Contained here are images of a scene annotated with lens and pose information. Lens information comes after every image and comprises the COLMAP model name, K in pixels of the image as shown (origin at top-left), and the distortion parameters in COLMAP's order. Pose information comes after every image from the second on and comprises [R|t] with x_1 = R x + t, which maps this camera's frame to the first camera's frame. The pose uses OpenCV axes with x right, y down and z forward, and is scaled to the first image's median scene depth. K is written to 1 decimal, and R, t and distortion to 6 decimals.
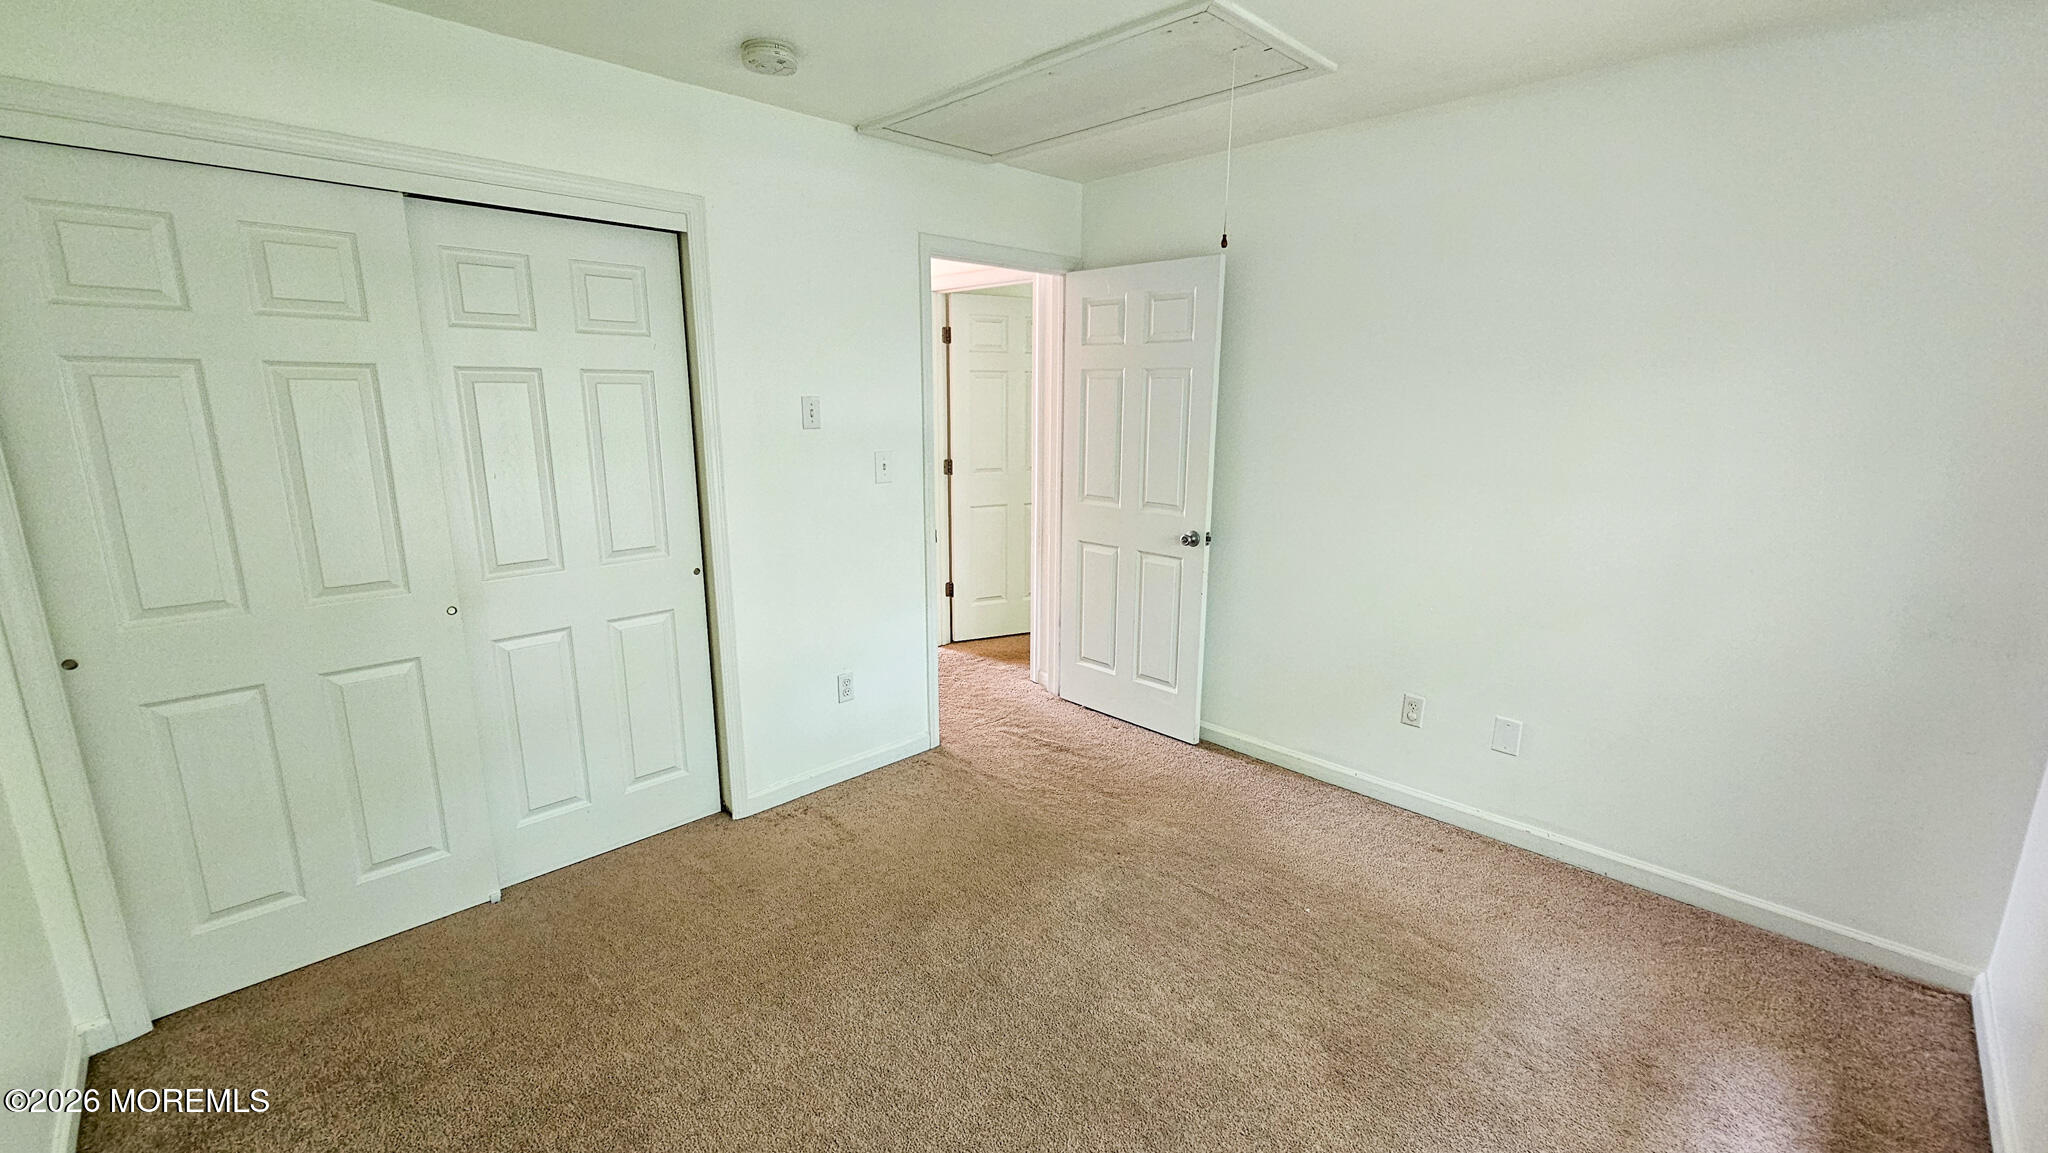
lens RADIAL K [[842.8, 0, 1032.7], [0, 842.8, 577.3], [0, 0, 1]] dist [-0.000335, -0.000019]
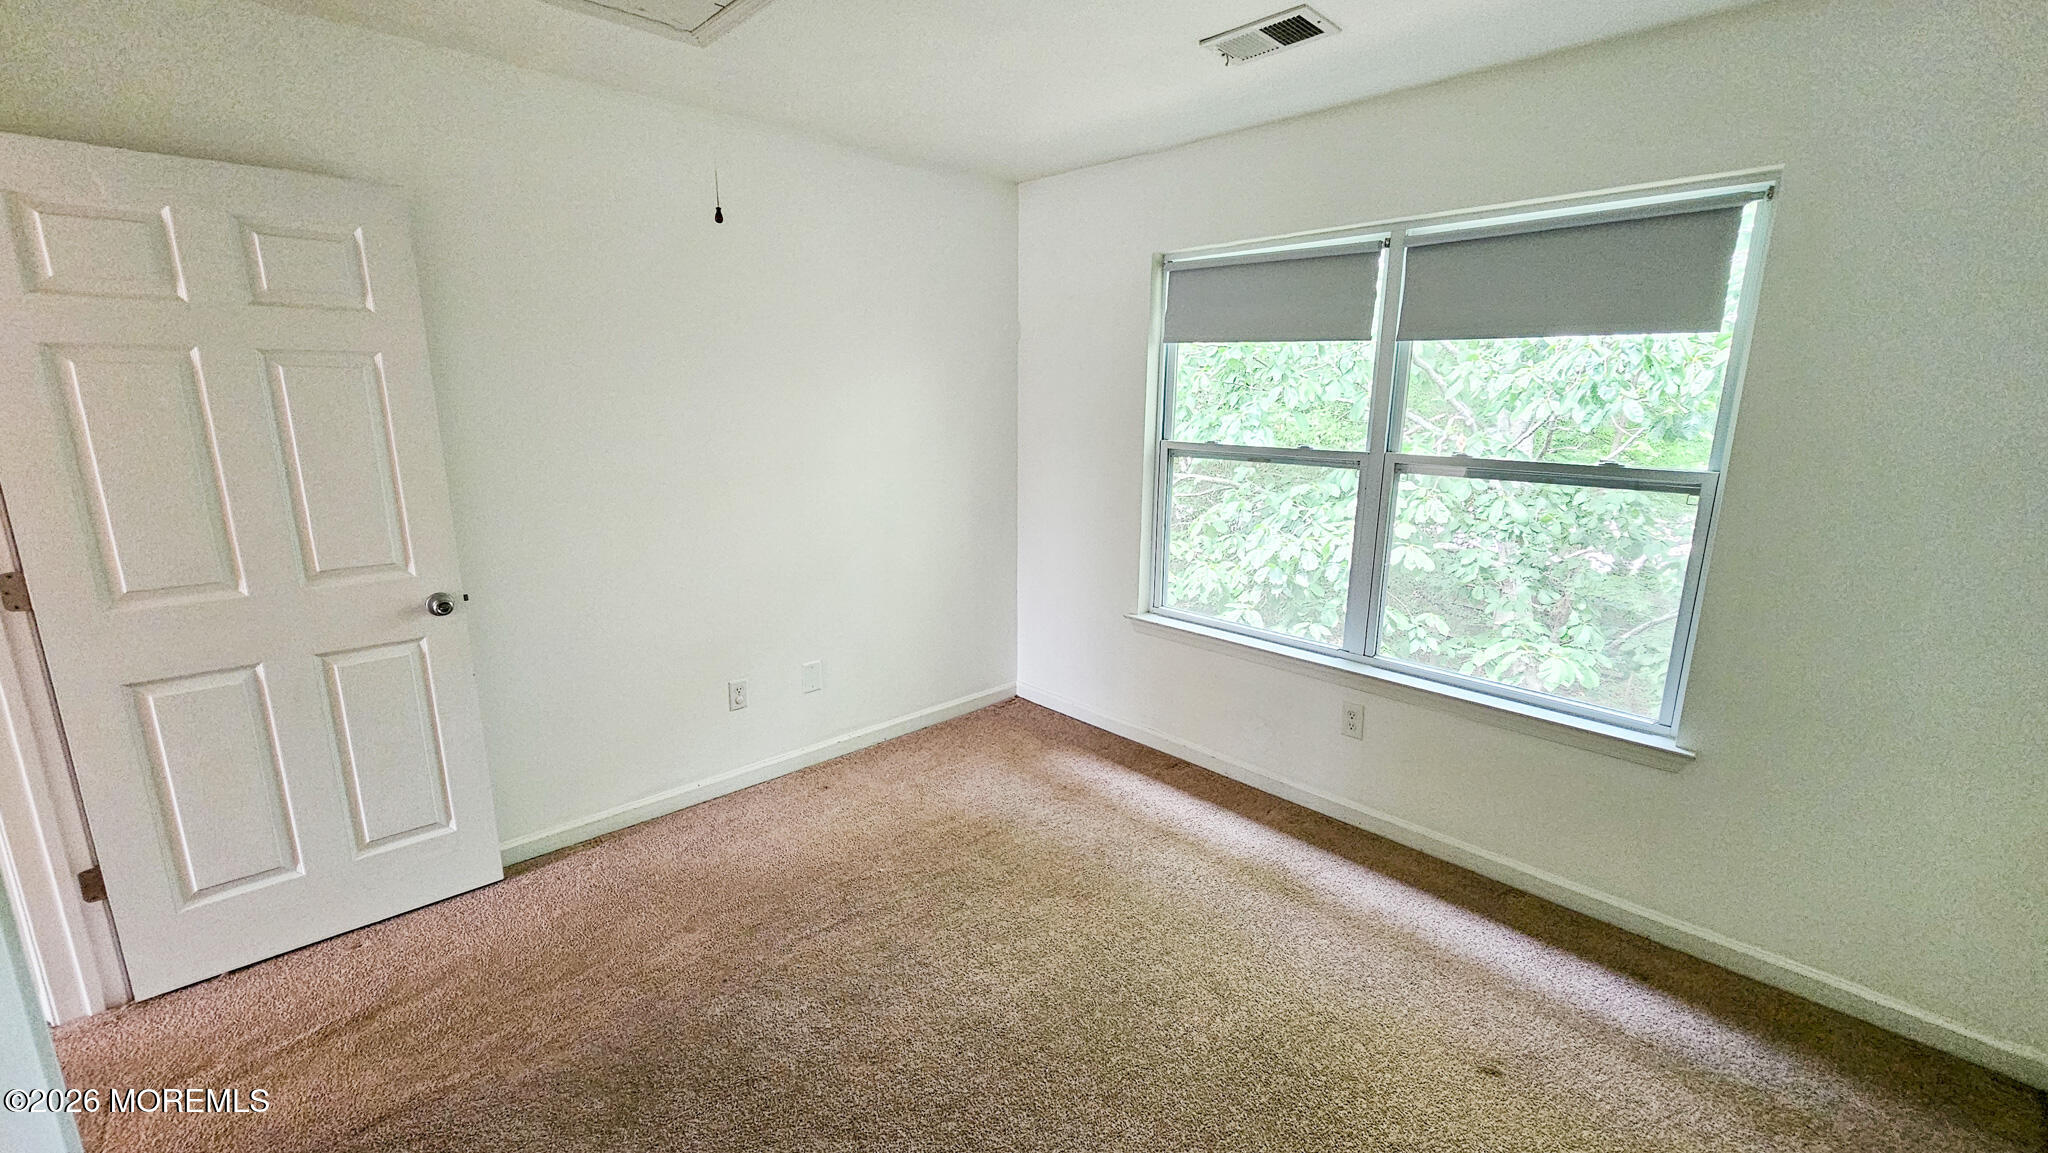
lens RADIAL K [[844.1, 0, 1037.4], [0, 844.1, 577.0], [0, 0, 1]] dist [-0.000138, 0.000206]
pose [[0.025446, -0.225054, 0.974014, -0.496016], [0.210848, 0.953619, 0.214833, -0.119873], [-0.977188, 0.199902, 0.071718, 0.506681]]
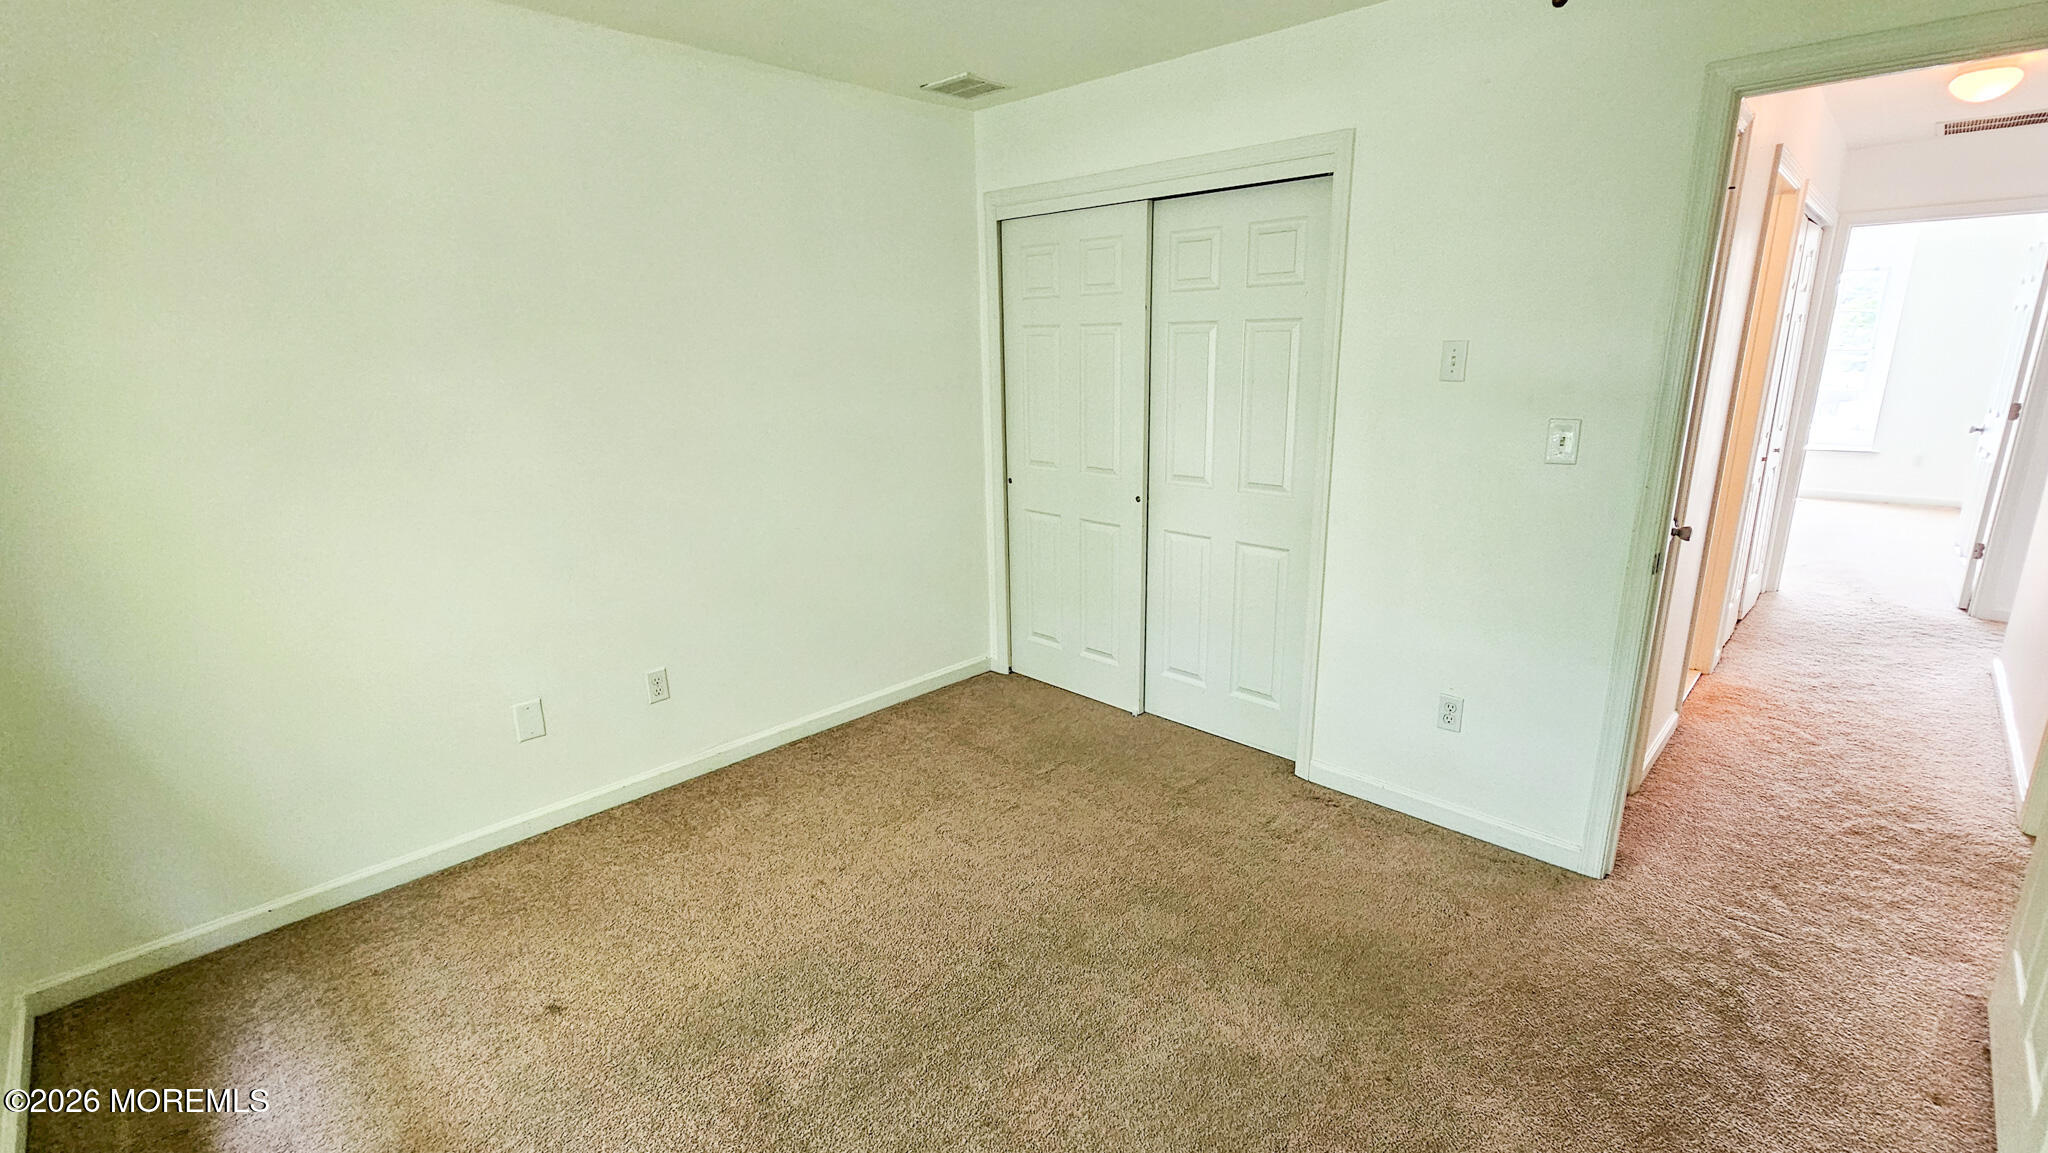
lens RADIAL K [[893.2, 0, 1028.5], [0, 893.2, 577.8], [0, 0, 1]] dist [-0.002022, -0.000138]
pose [[0.012084, 0.248664, -0.968514, 0.559324], [-0.197801, 0.950040, 0.241453, -0.115021], [0.980168, 0.188655, 0.060666, 0.543611]]
